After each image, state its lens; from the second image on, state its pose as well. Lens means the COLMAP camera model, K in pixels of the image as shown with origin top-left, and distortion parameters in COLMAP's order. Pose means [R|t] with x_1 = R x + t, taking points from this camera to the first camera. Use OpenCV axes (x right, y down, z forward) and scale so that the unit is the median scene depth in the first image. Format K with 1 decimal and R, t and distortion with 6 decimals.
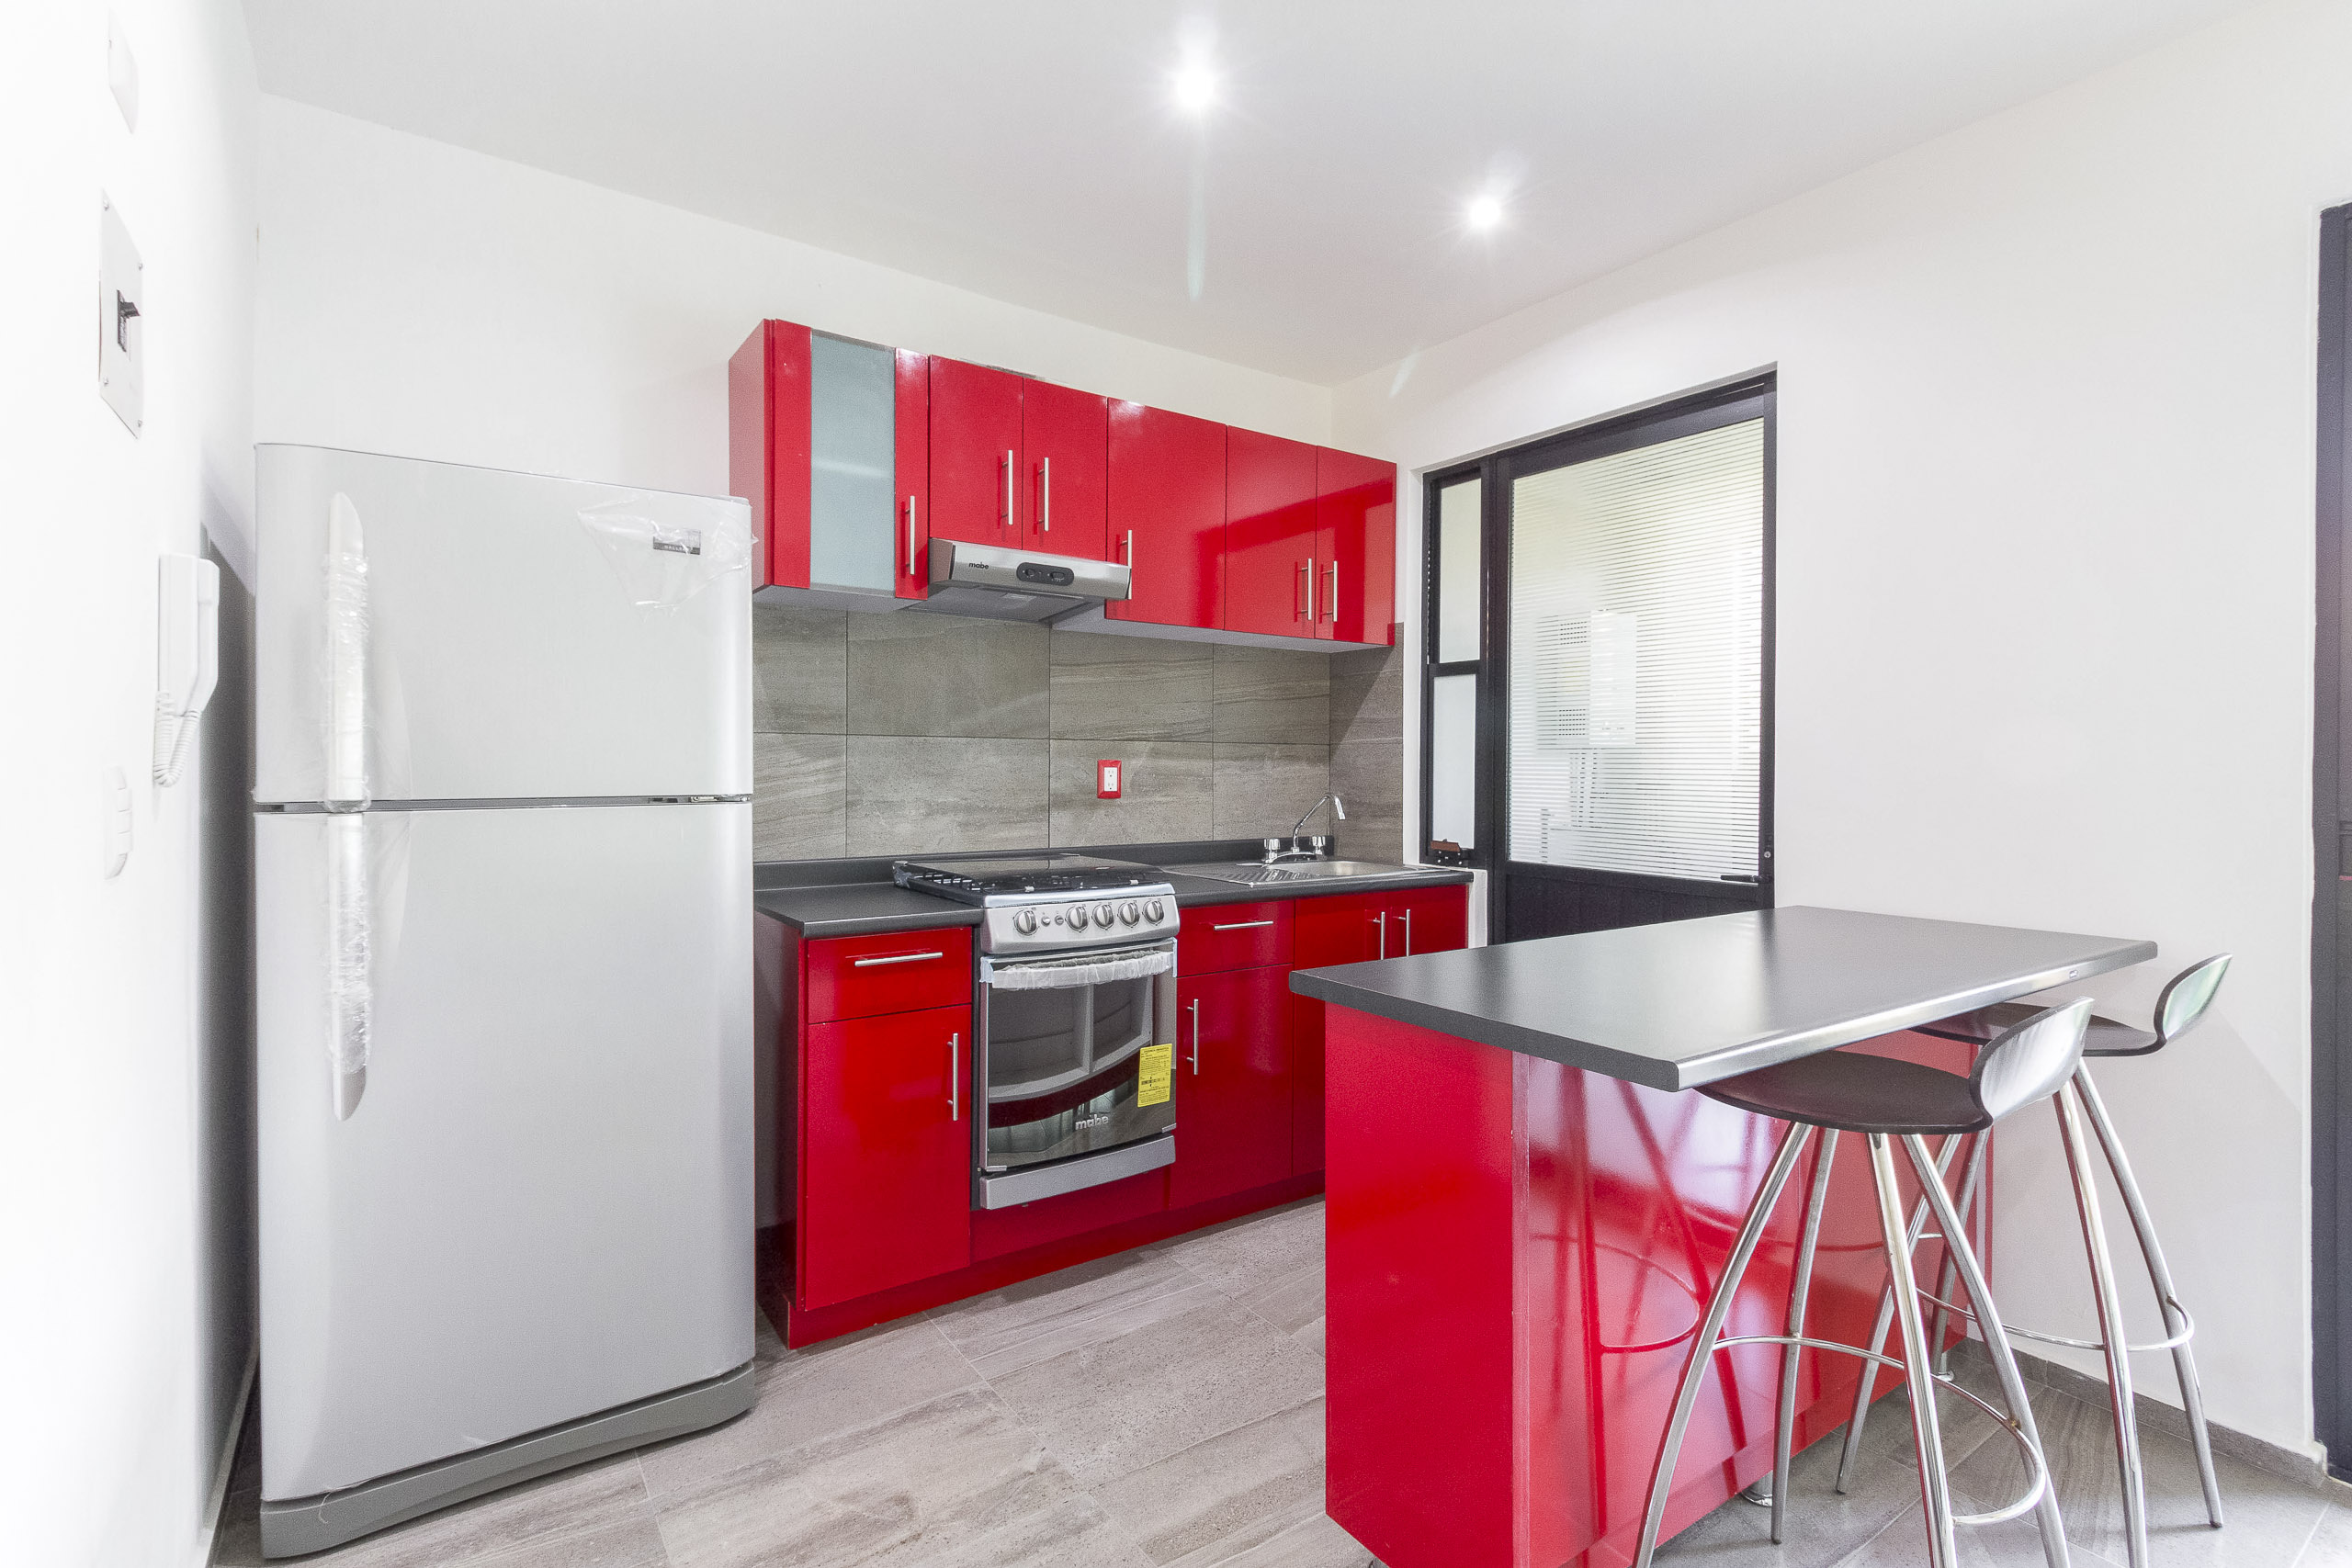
lens RADIAL K [[1064.5, 0, 1177.6], [0, 1064.5, 761.1], [0, 0, 1]] dist [0.015564, -0.013198]
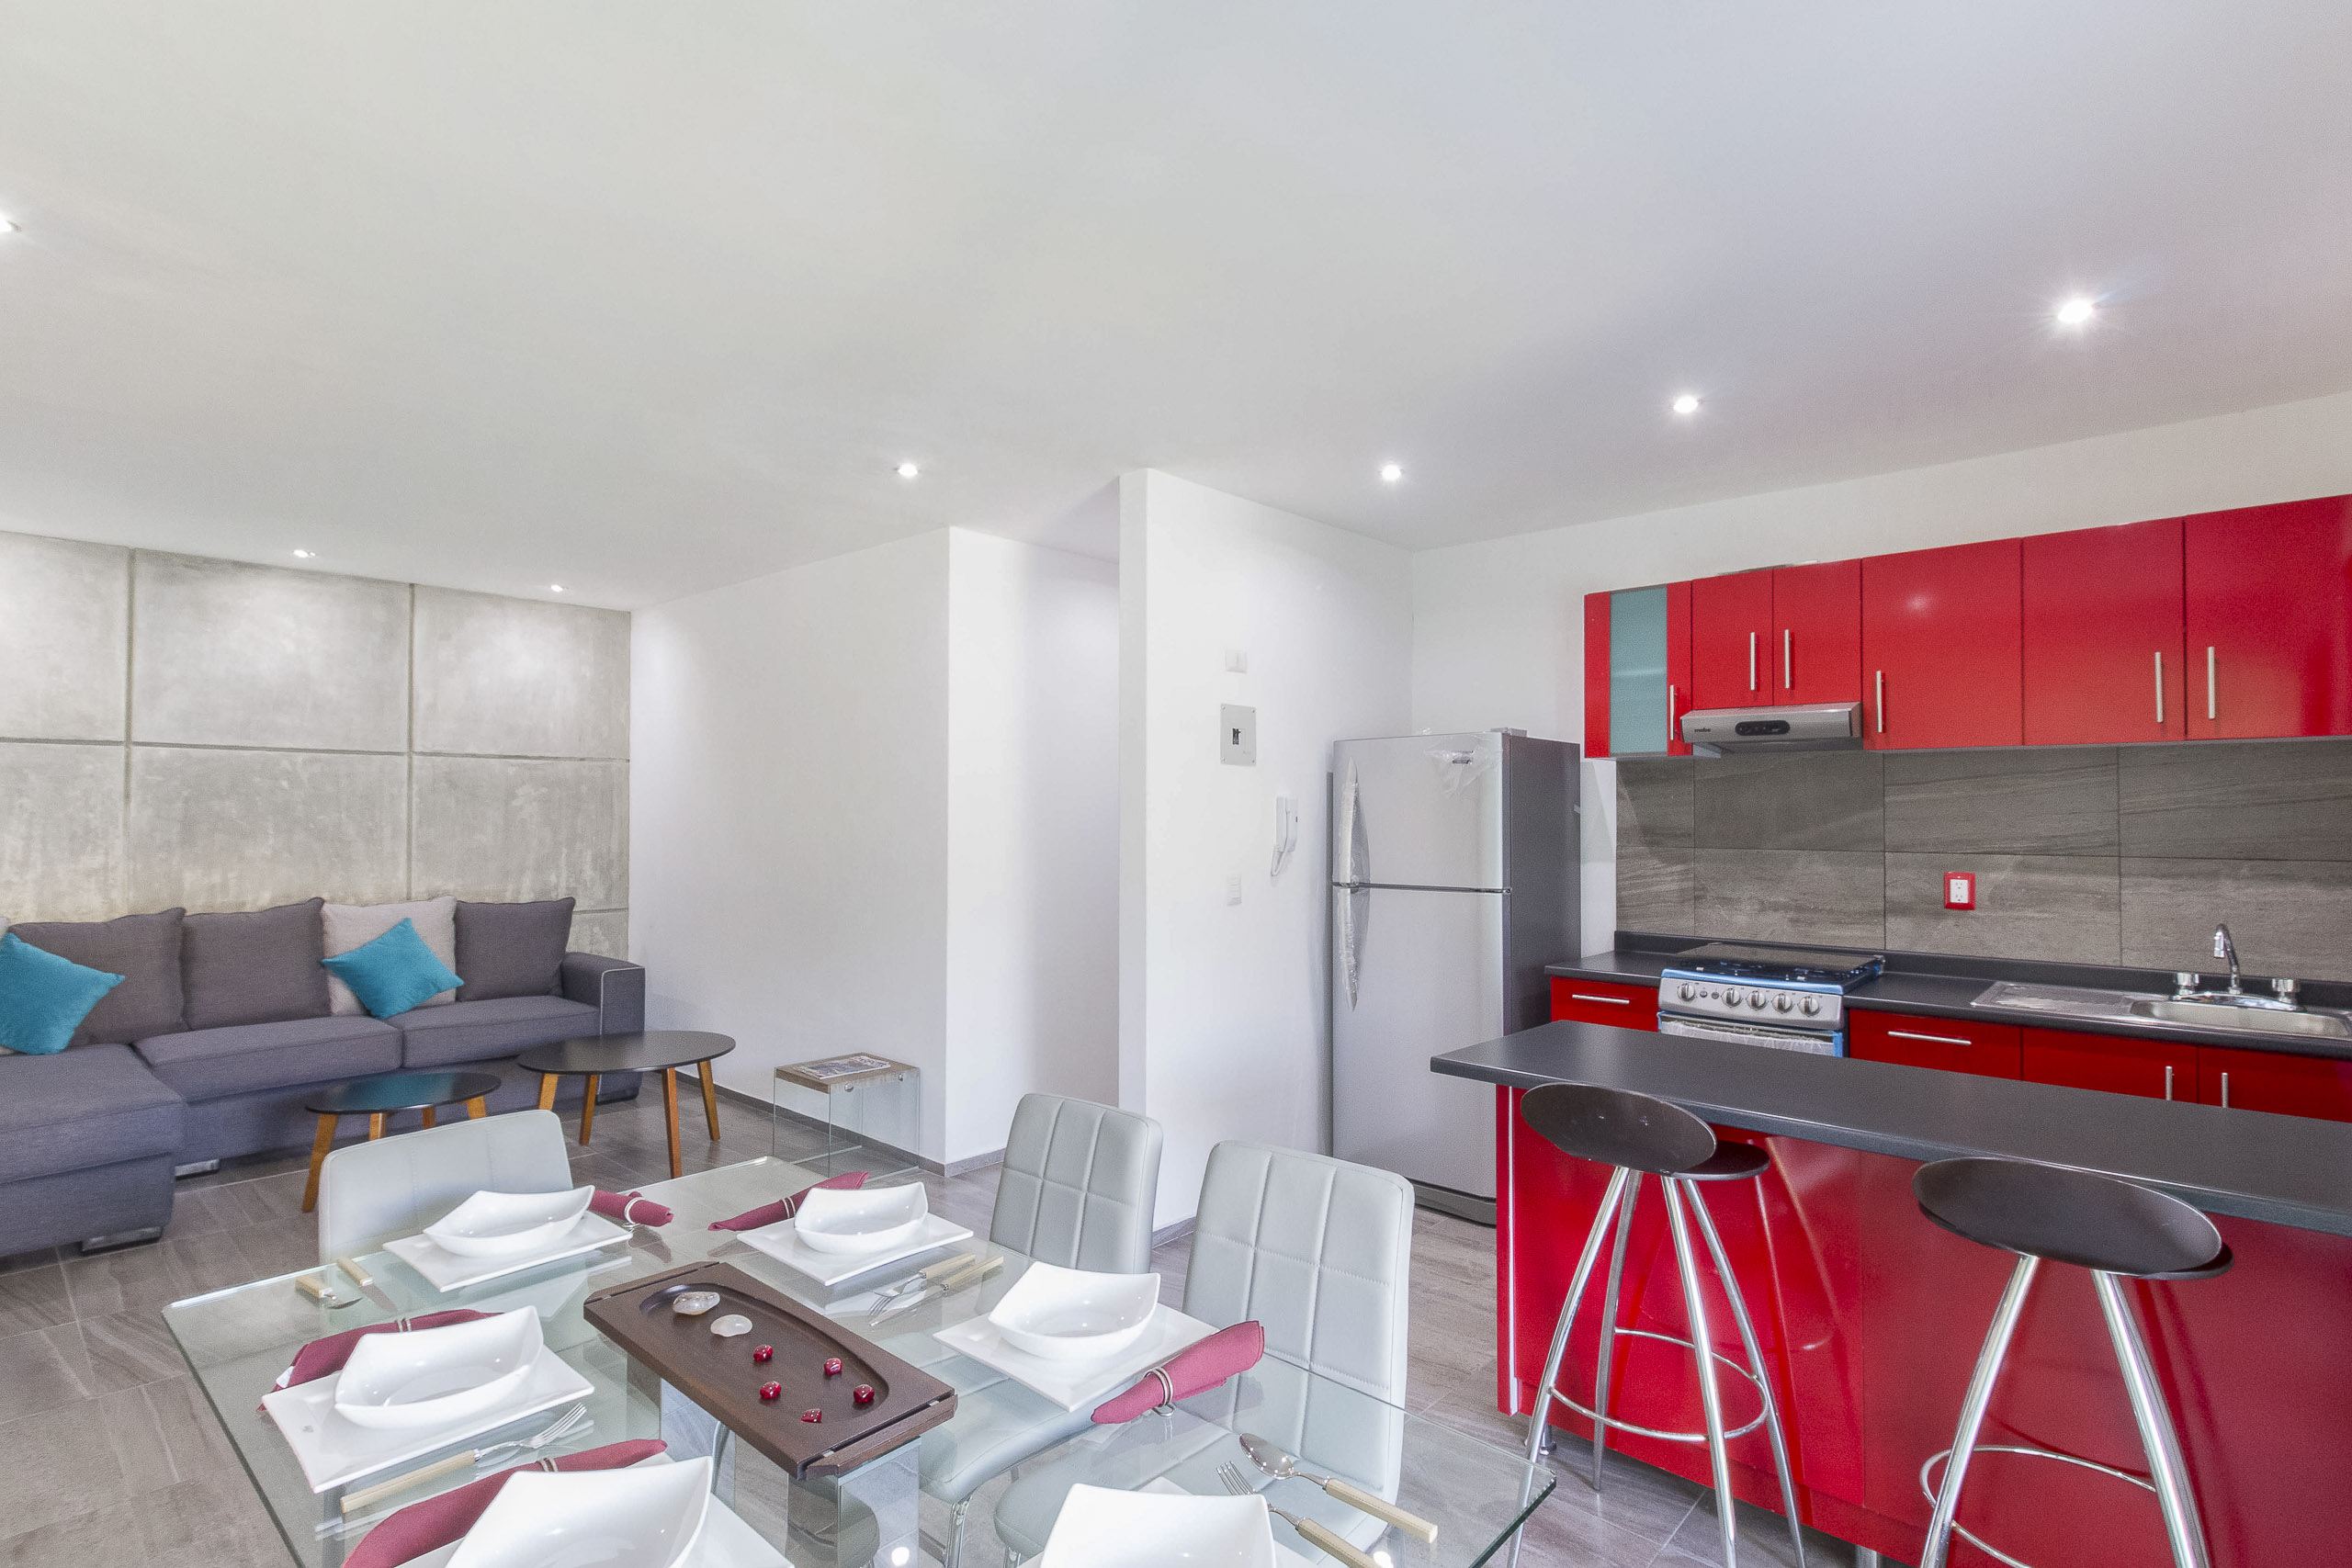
lens RADIAL K [[1124.2, 0, 1164.9], [0, 1124.2, 788.0], [0, 0, 1]] dist [0.000858, -0.008390]
pose [[0.212995, -0.024455, -0.976747, 0.869809], [0.005226, 0.999701, -0.023890, -0.063245], [0.977039, -0.000016, 0.213059, 0.012087]]
